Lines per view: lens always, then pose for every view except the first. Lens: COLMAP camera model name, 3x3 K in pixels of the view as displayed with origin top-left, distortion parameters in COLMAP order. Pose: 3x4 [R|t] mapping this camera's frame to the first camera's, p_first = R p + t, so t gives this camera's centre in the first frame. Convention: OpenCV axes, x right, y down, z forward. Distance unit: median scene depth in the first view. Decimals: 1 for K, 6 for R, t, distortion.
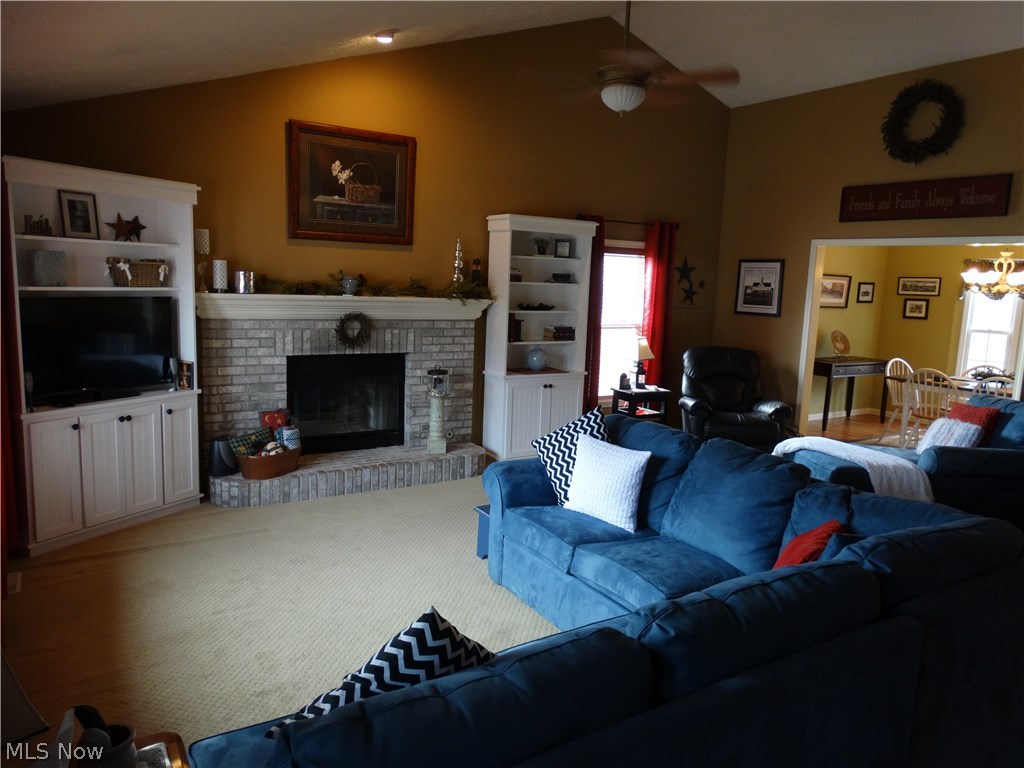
lens RADIAL K [[740.3, 0, 513.1], [0, 740.3, 383.5], [0, 0, 1]] dist [0.001704, 0.003841]
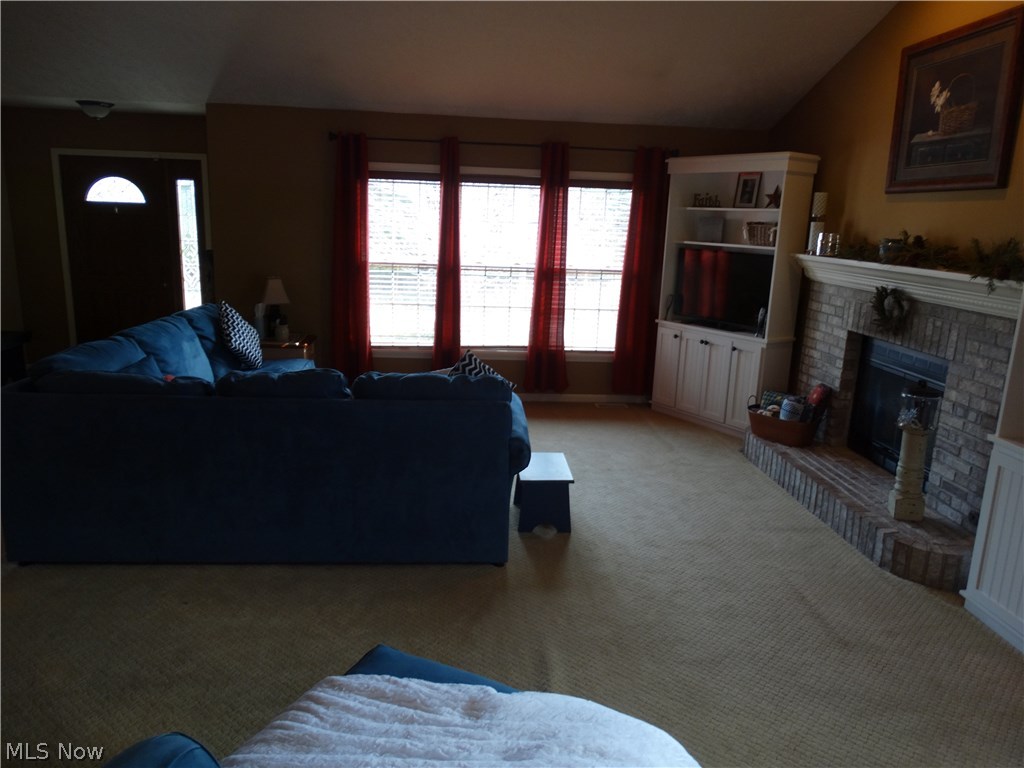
lens RADIAL K [[740.3, 0, 512.2], [0, 740.3, 381.0], [0, 0, 1]] dist [0.001704, 0.003841]
pose [[-0.477496, 0.134923, -0.868213, 0.644962], [-0.183985, 0.950878, 0.248957, -0.123317], [0.859155, 0.278615, -0.429217, 1.034856]]
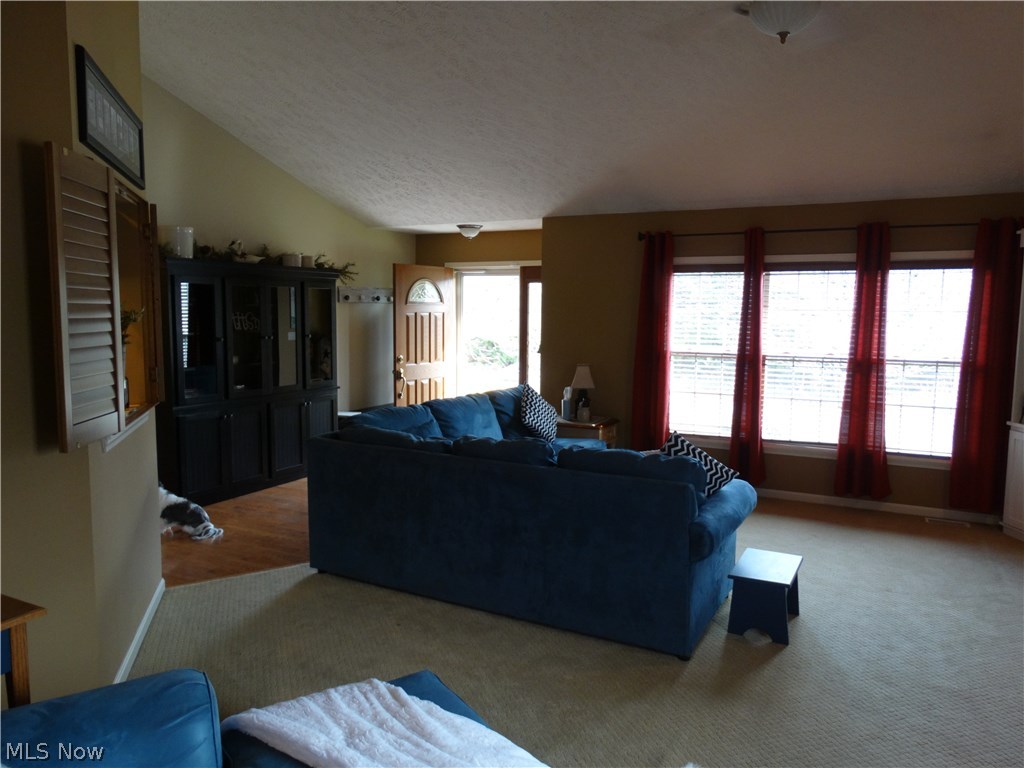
lens RADIAL K [[740.3, 0, 506.2], [0, 740.3, 384.5], [0, 0, 1]] dist [0.001704, 0.003841]
pose [[-0.876227, 0.009225, -0.481811, 0.539680], [-0.109968, 0.969609, 0.218554, -0.150888], [0.469184, 0.244486, -0.848583, 1.195464]]
